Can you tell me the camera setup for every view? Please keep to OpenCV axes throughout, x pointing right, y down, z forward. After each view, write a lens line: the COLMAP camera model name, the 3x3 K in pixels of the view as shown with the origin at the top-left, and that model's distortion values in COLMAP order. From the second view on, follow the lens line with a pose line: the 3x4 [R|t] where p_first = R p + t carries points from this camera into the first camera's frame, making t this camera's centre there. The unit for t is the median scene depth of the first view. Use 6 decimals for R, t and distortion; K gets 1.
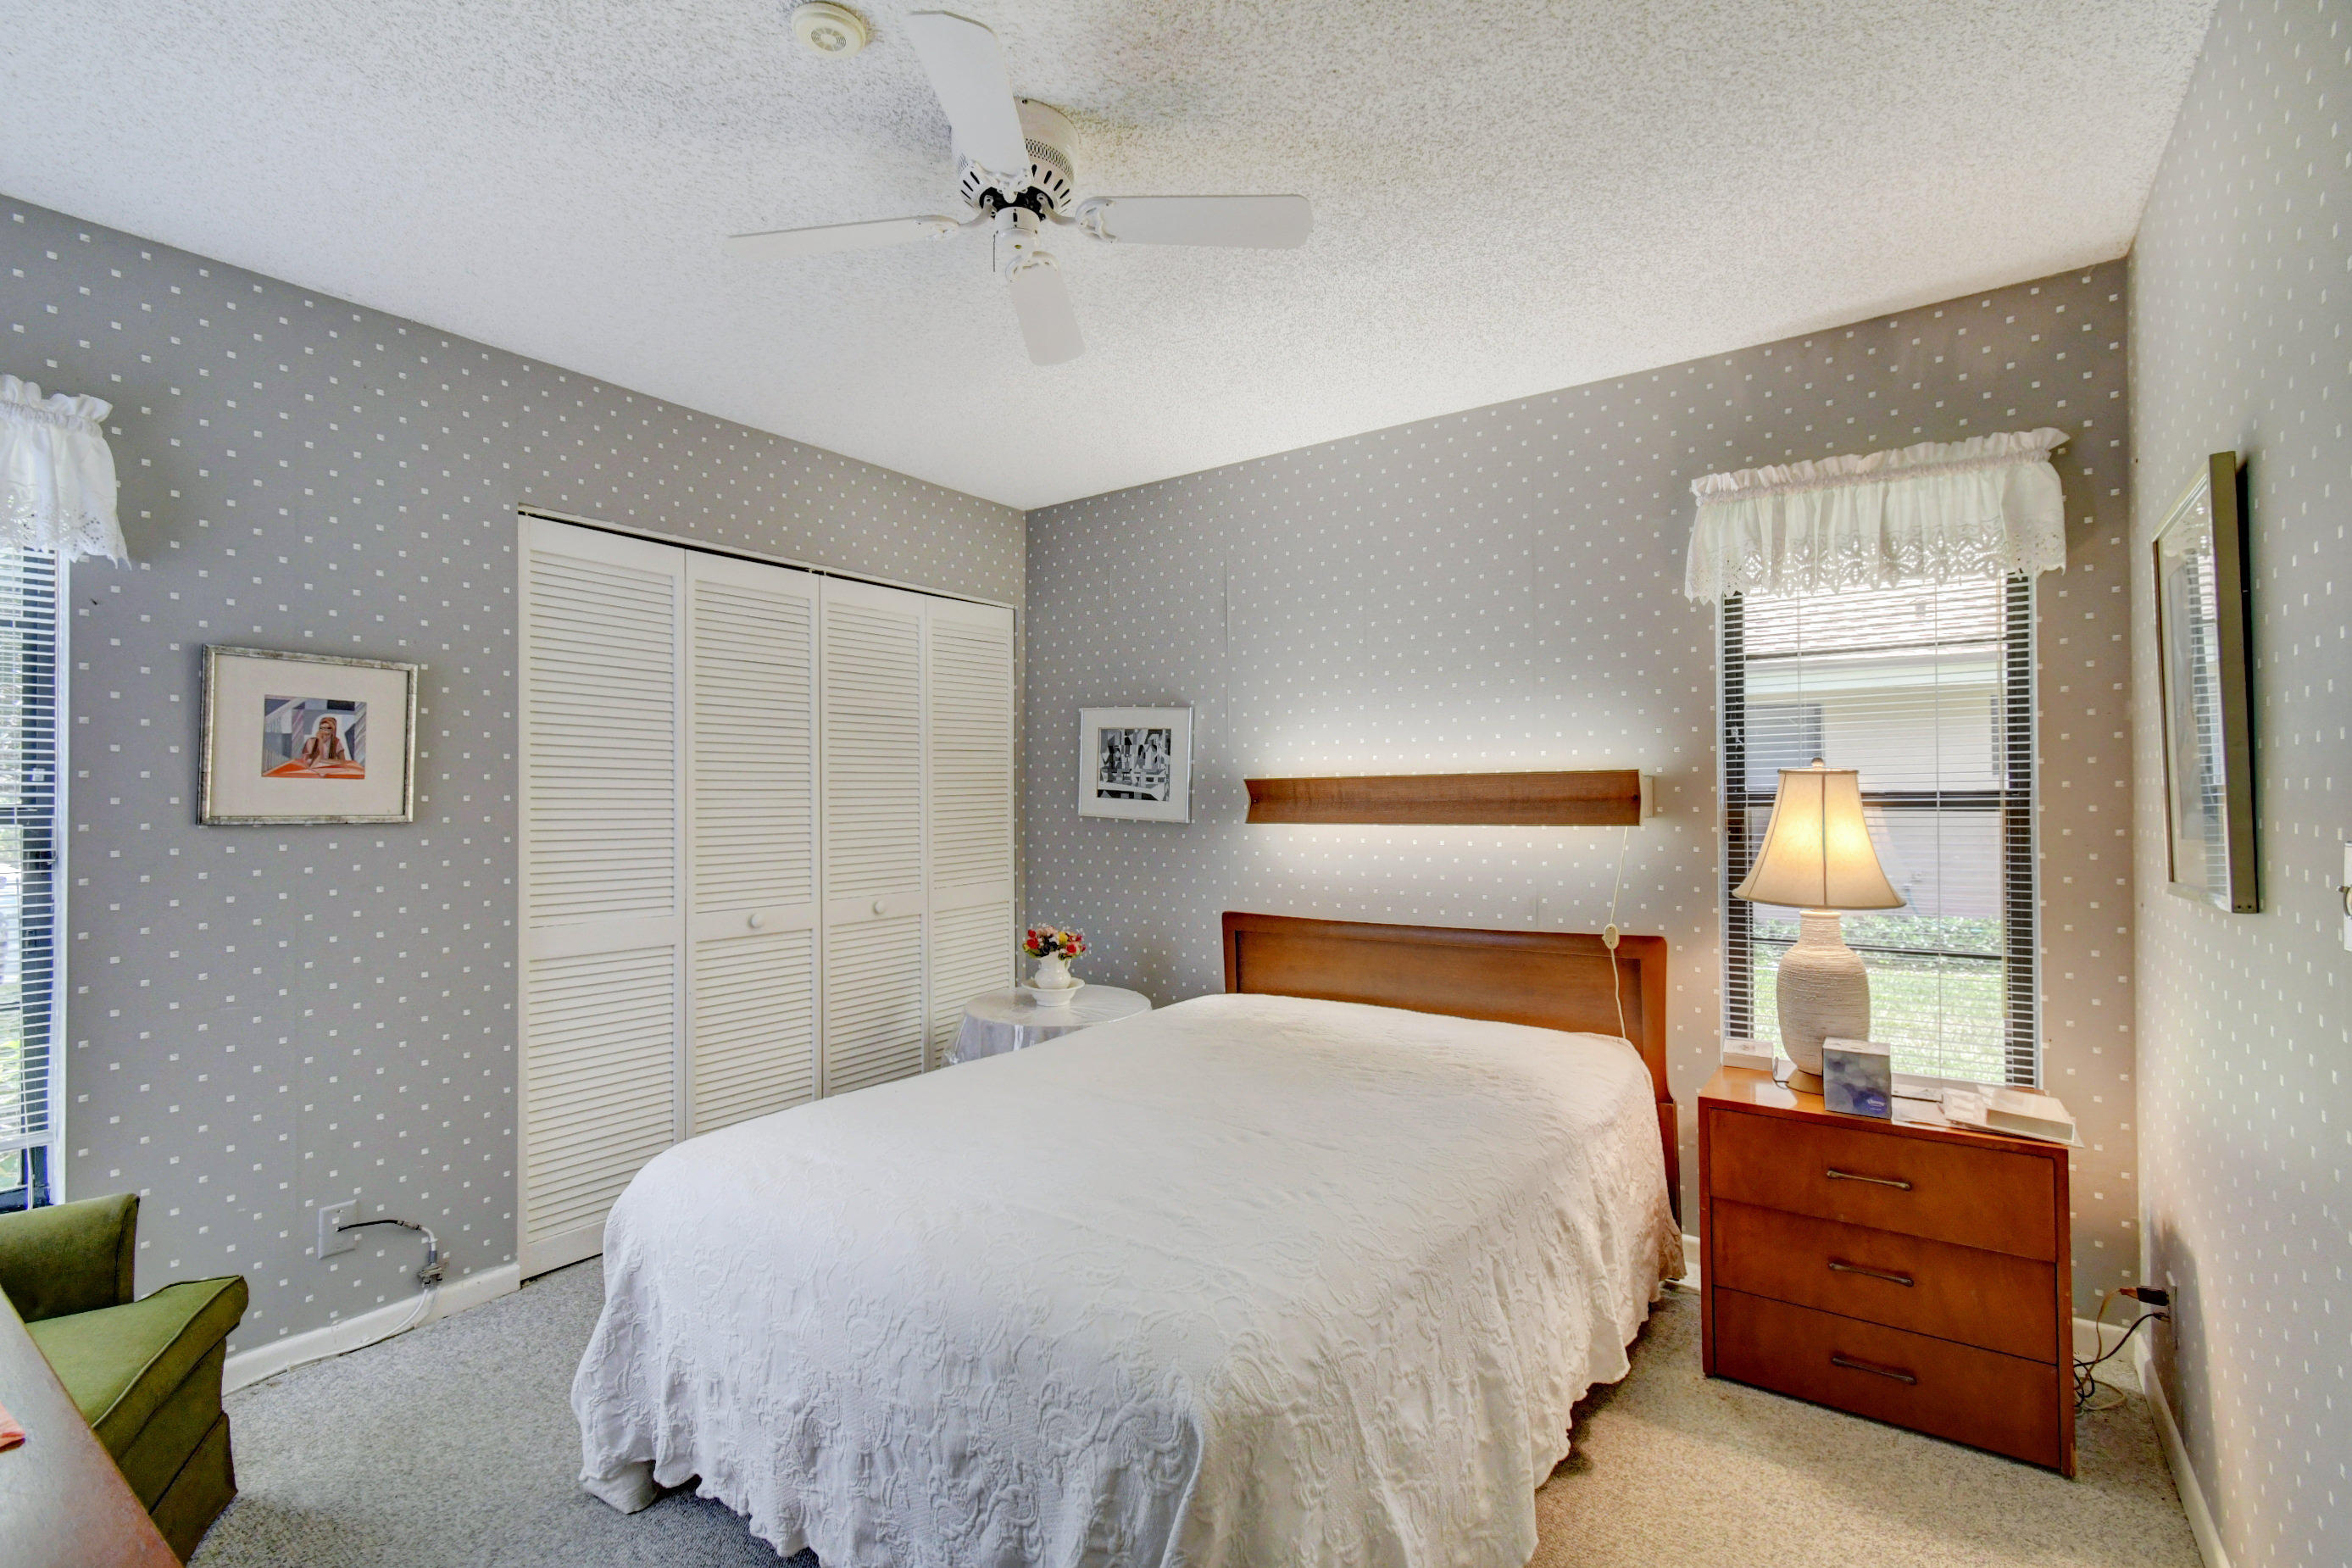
lens RADIAL K [[1044.3, 0, 1179.1], [0, 1044.3, 783.9], [0, 0, 1]] dist [0.002952, -0.000355]
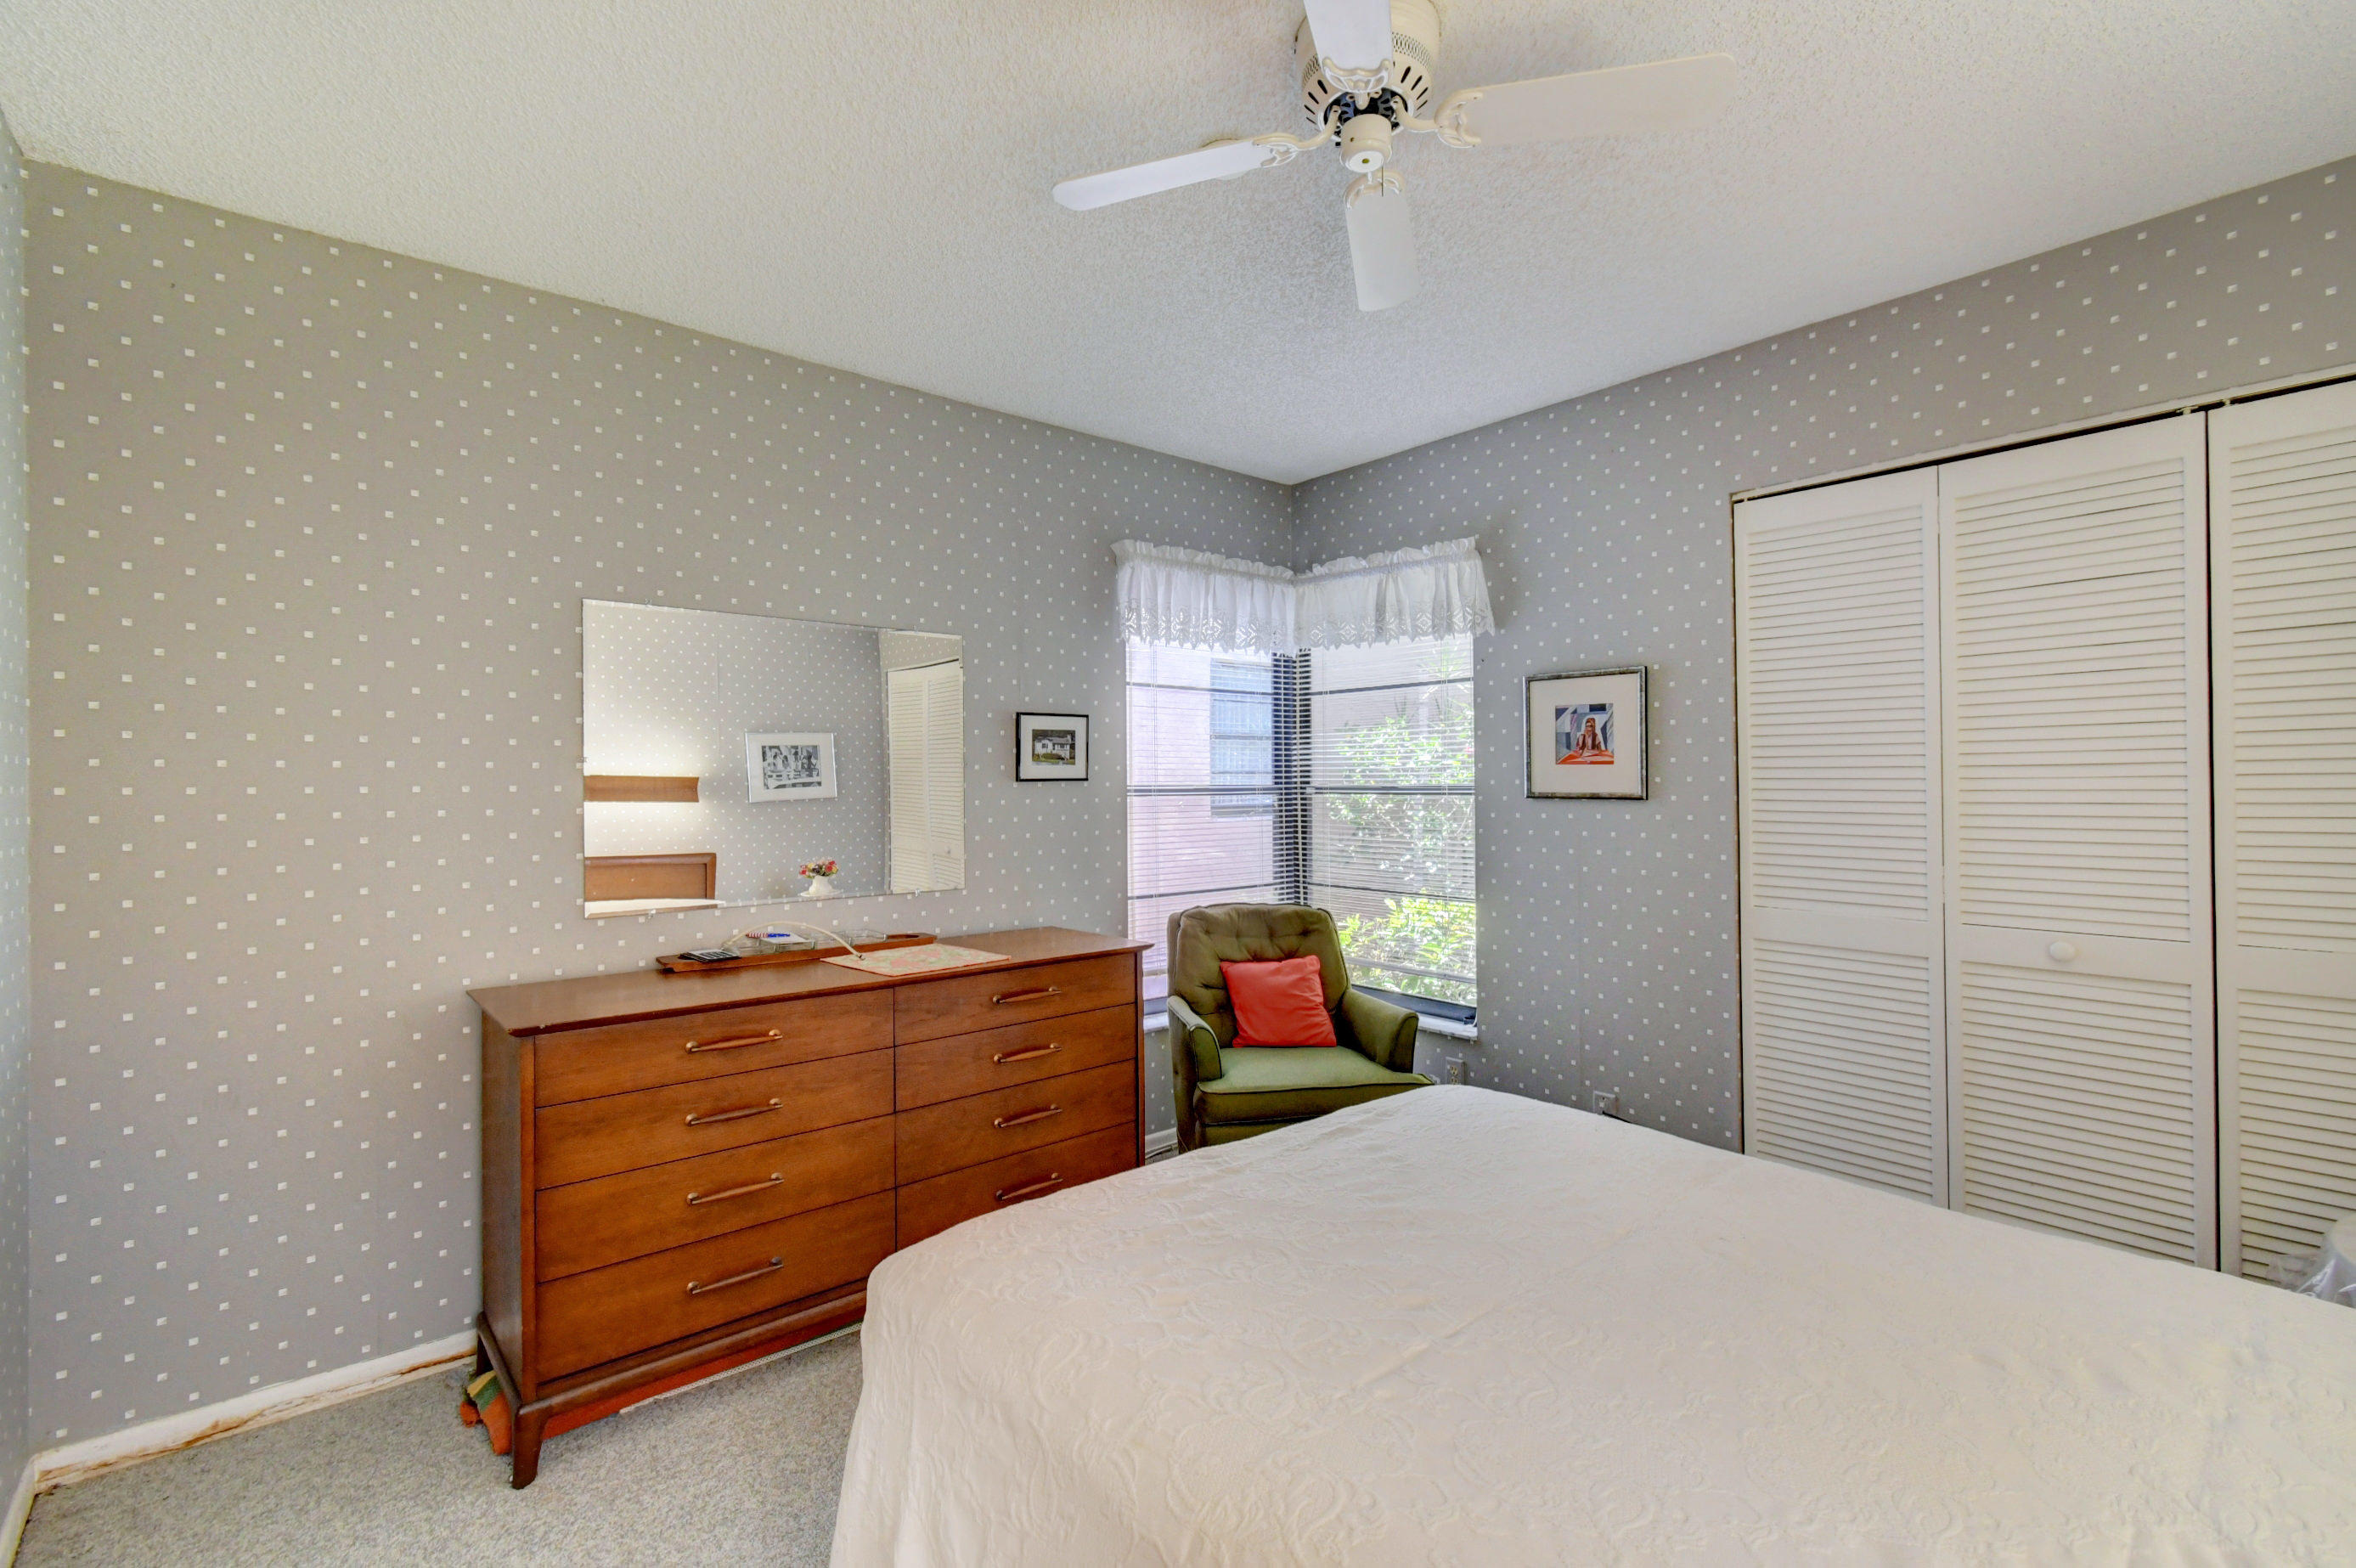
lens RADIAL K [[1046.1, 0, 1181.1], [0, 1046.1, 783.9], [0, 0, 1]] dist [0.002952, -0.000355]
pose [[-0.234944, 0.002943, -0.972004, 0.583095], [0.020225, 0.999794, -0.001862, 0.011139], [0.971798, -0.020096, -0.234955, 0.826484]]
